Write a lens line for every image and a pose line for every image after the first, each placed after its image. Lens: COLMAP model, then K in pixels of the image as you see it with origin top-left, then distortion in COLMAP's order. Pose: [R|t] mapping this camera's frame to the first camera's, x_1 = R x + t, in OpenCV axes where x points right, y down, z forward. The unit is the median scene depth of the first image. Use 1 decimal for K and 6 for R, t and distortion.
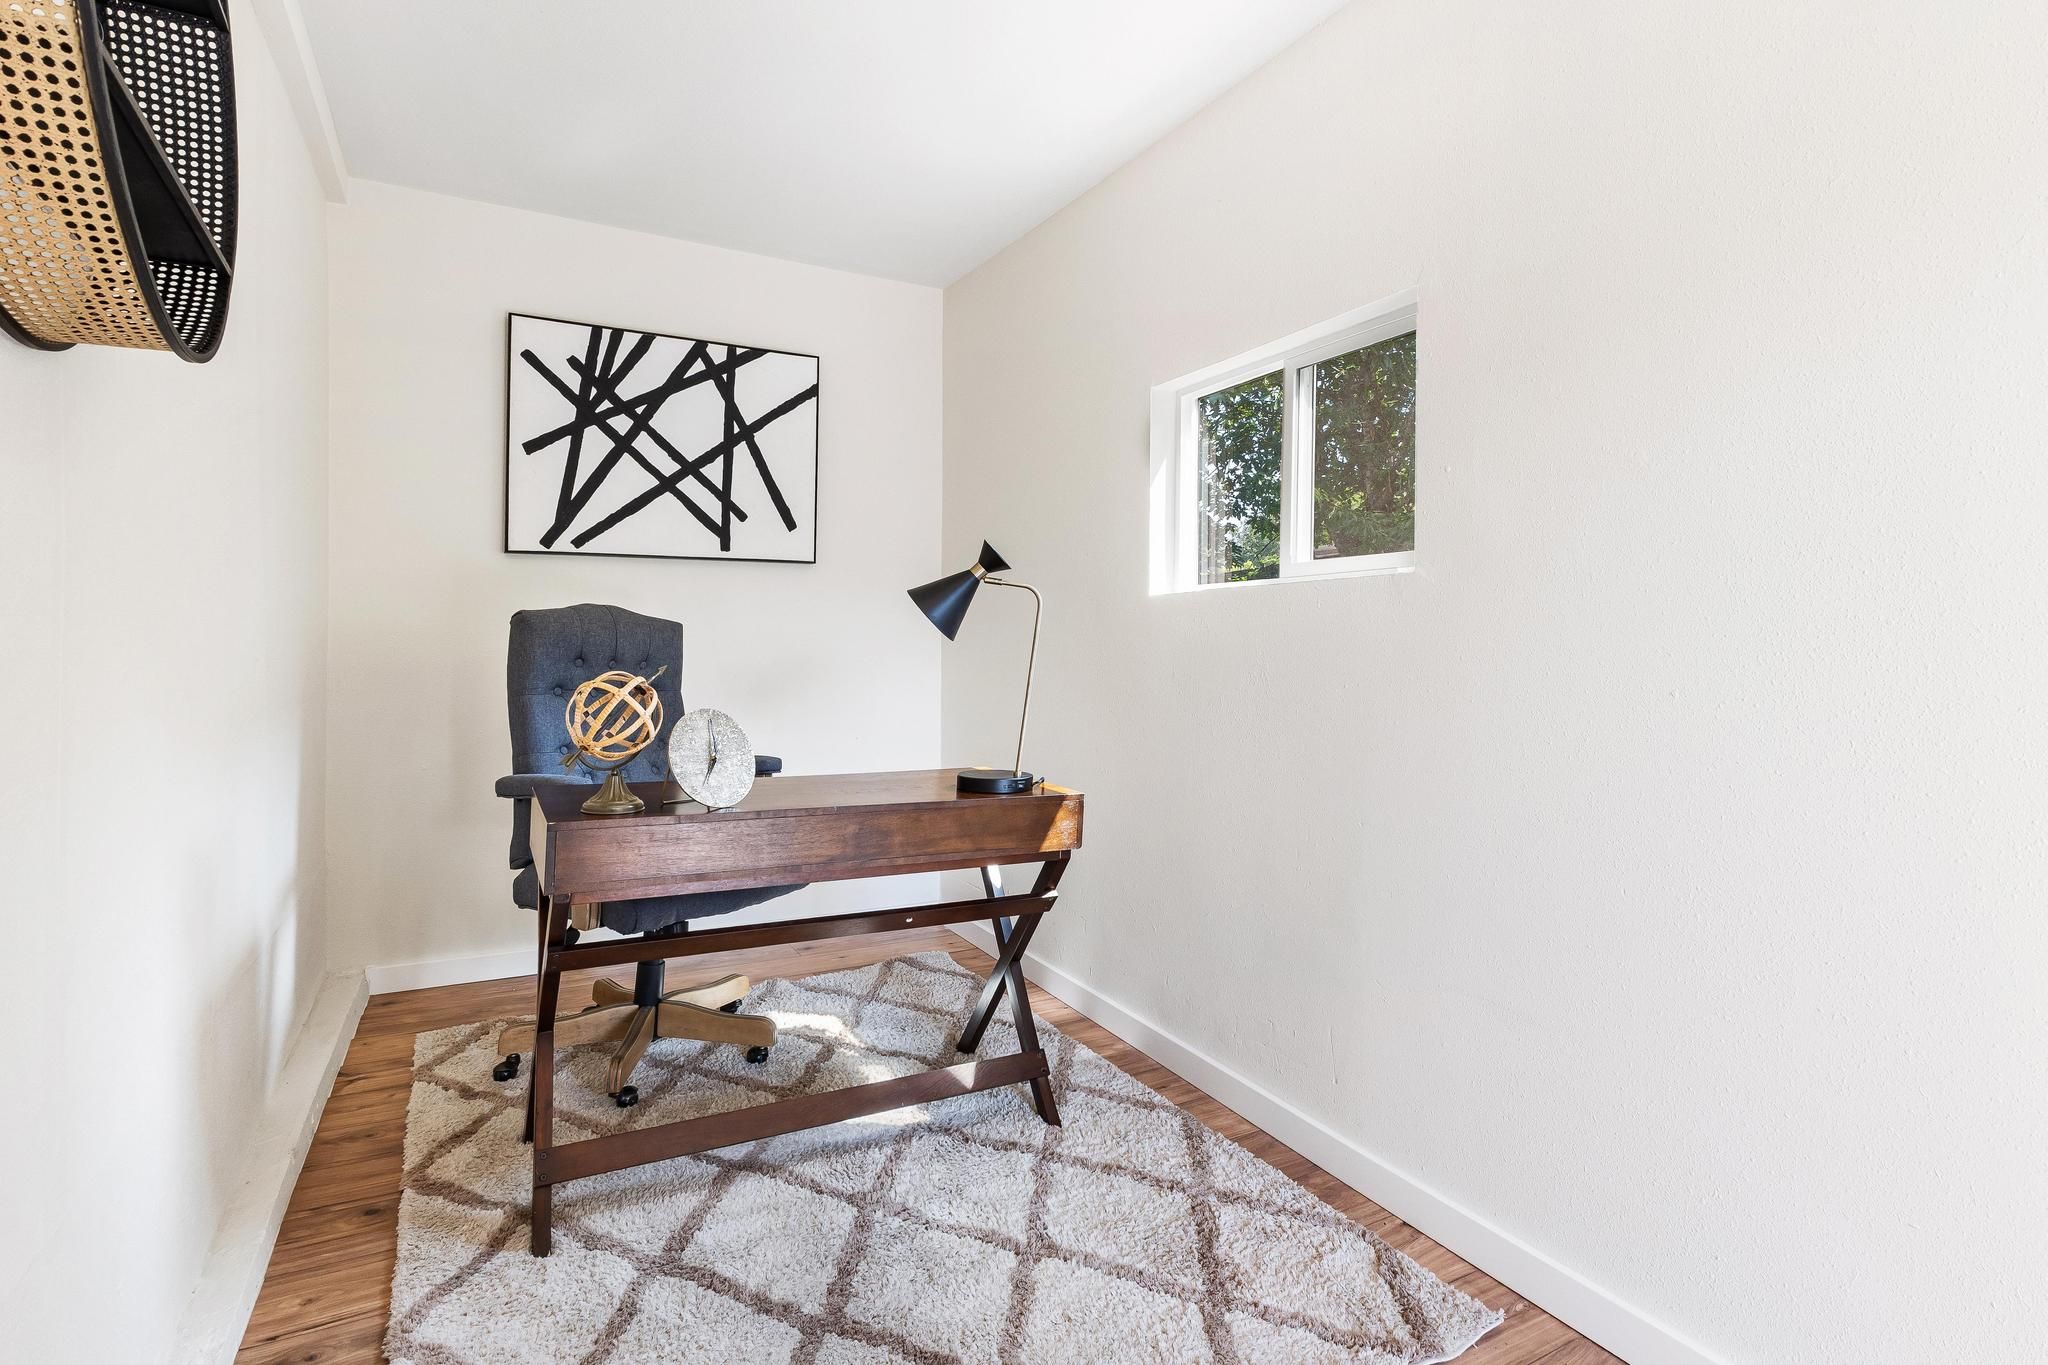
lens RADIAL K [[989.3, 0, 1045.6], [0, 989.3, 645.3], [0, 0, 1]] dist [0.002240, -0.000022]
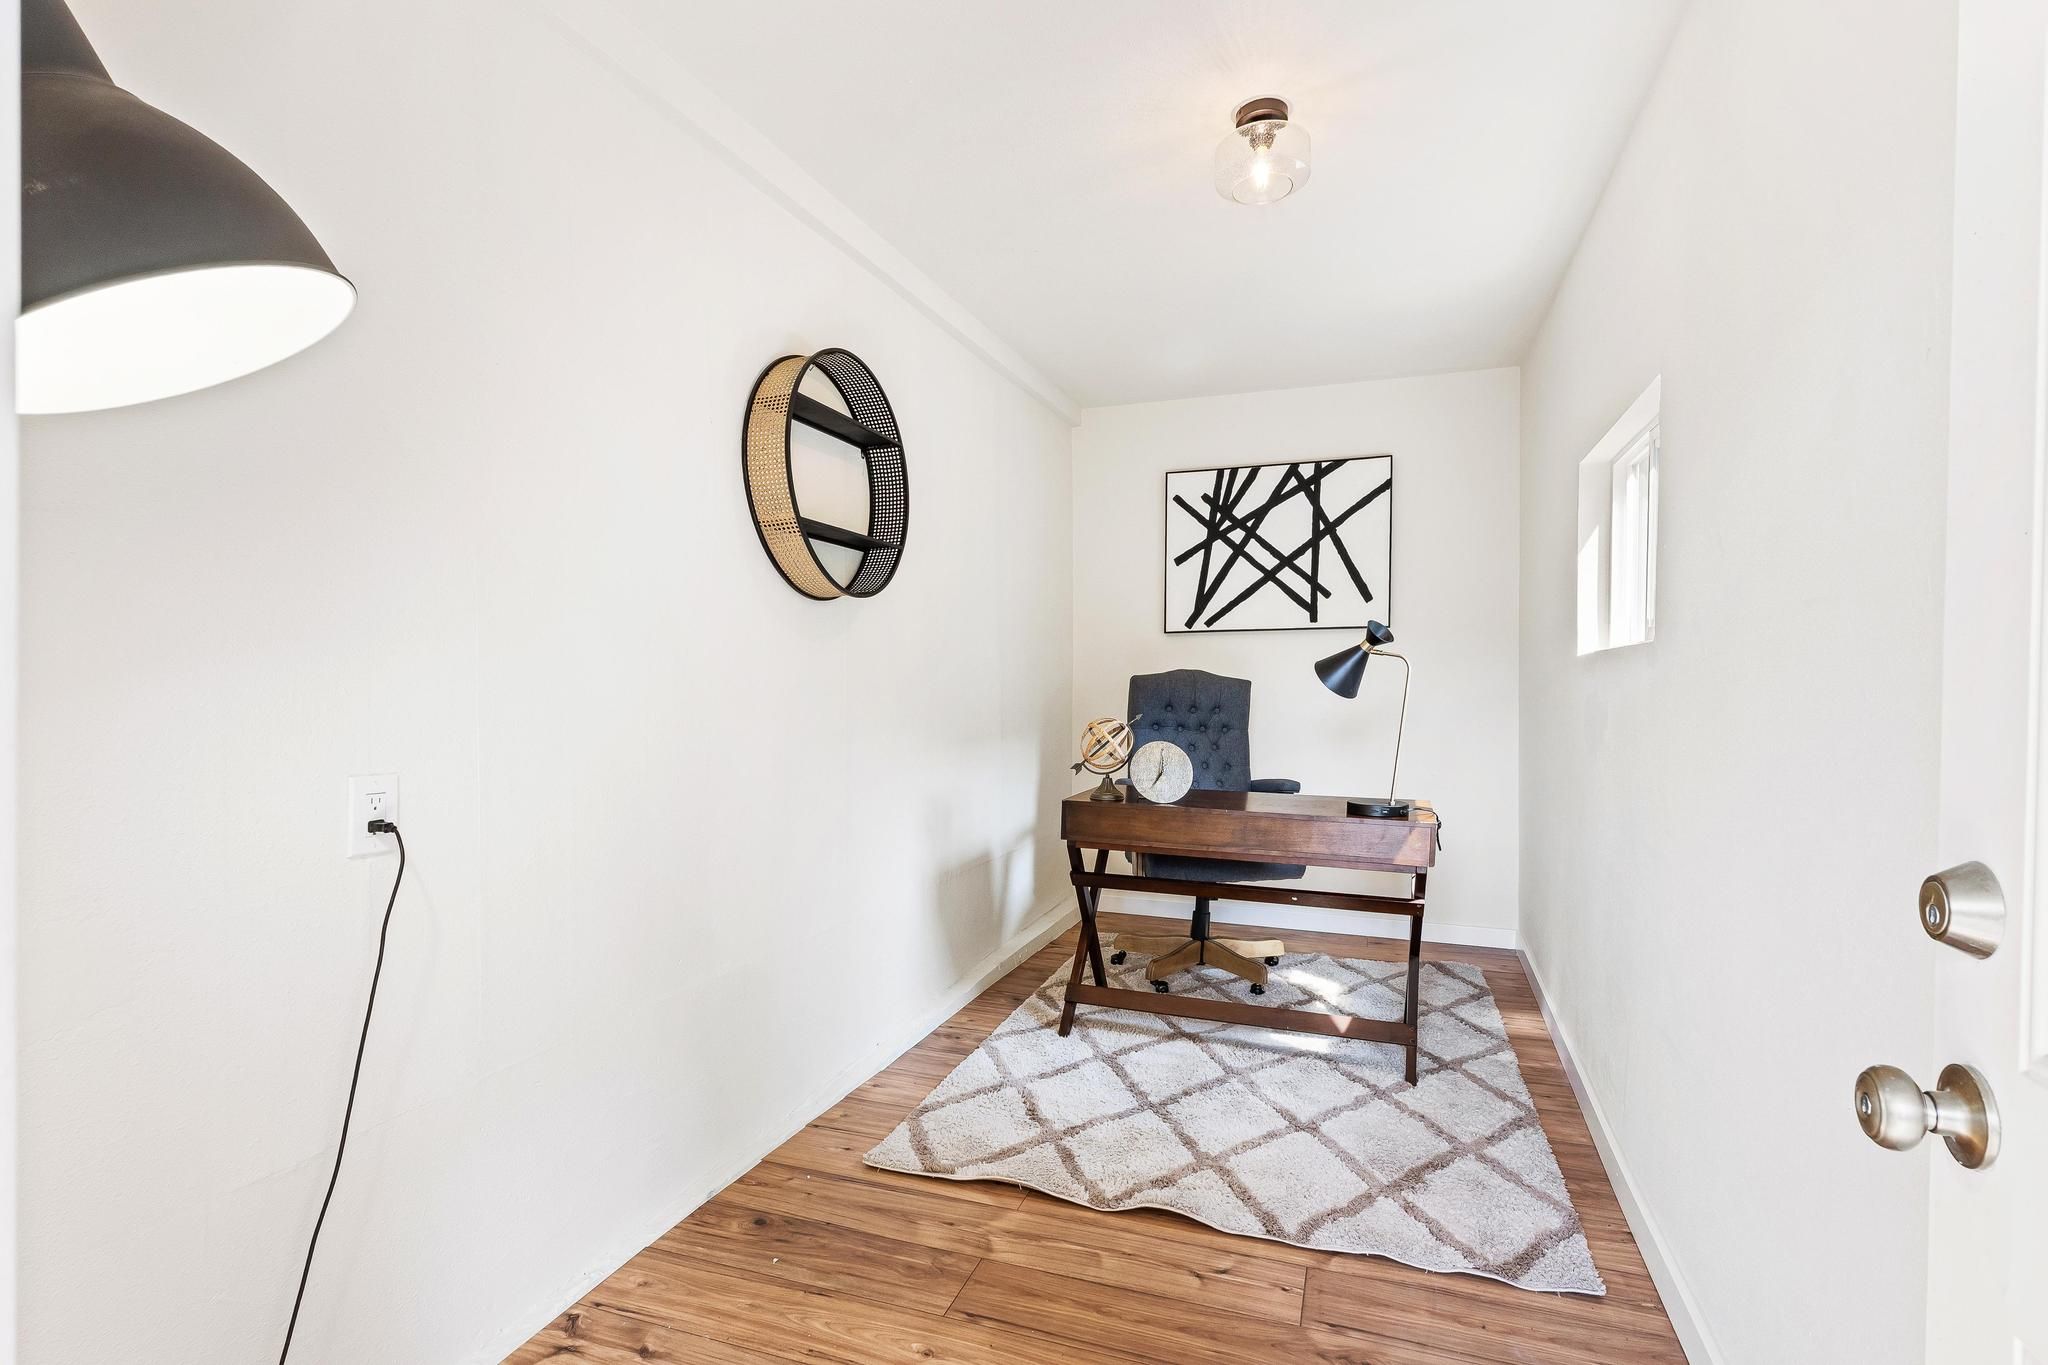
lens RADIAL K [[965.0, 0, 1063.0], [0, 965.0, 691.1], [0, 0, 1]] dist [-0.000014, -0.000066]
pose [[0.687020, 0.004326, -0.726626, 0.397661], [0.002762, 0.999960, 0.008565, -0.018703], [0.726633, -0.007891, 0.686980, -0.110956]]
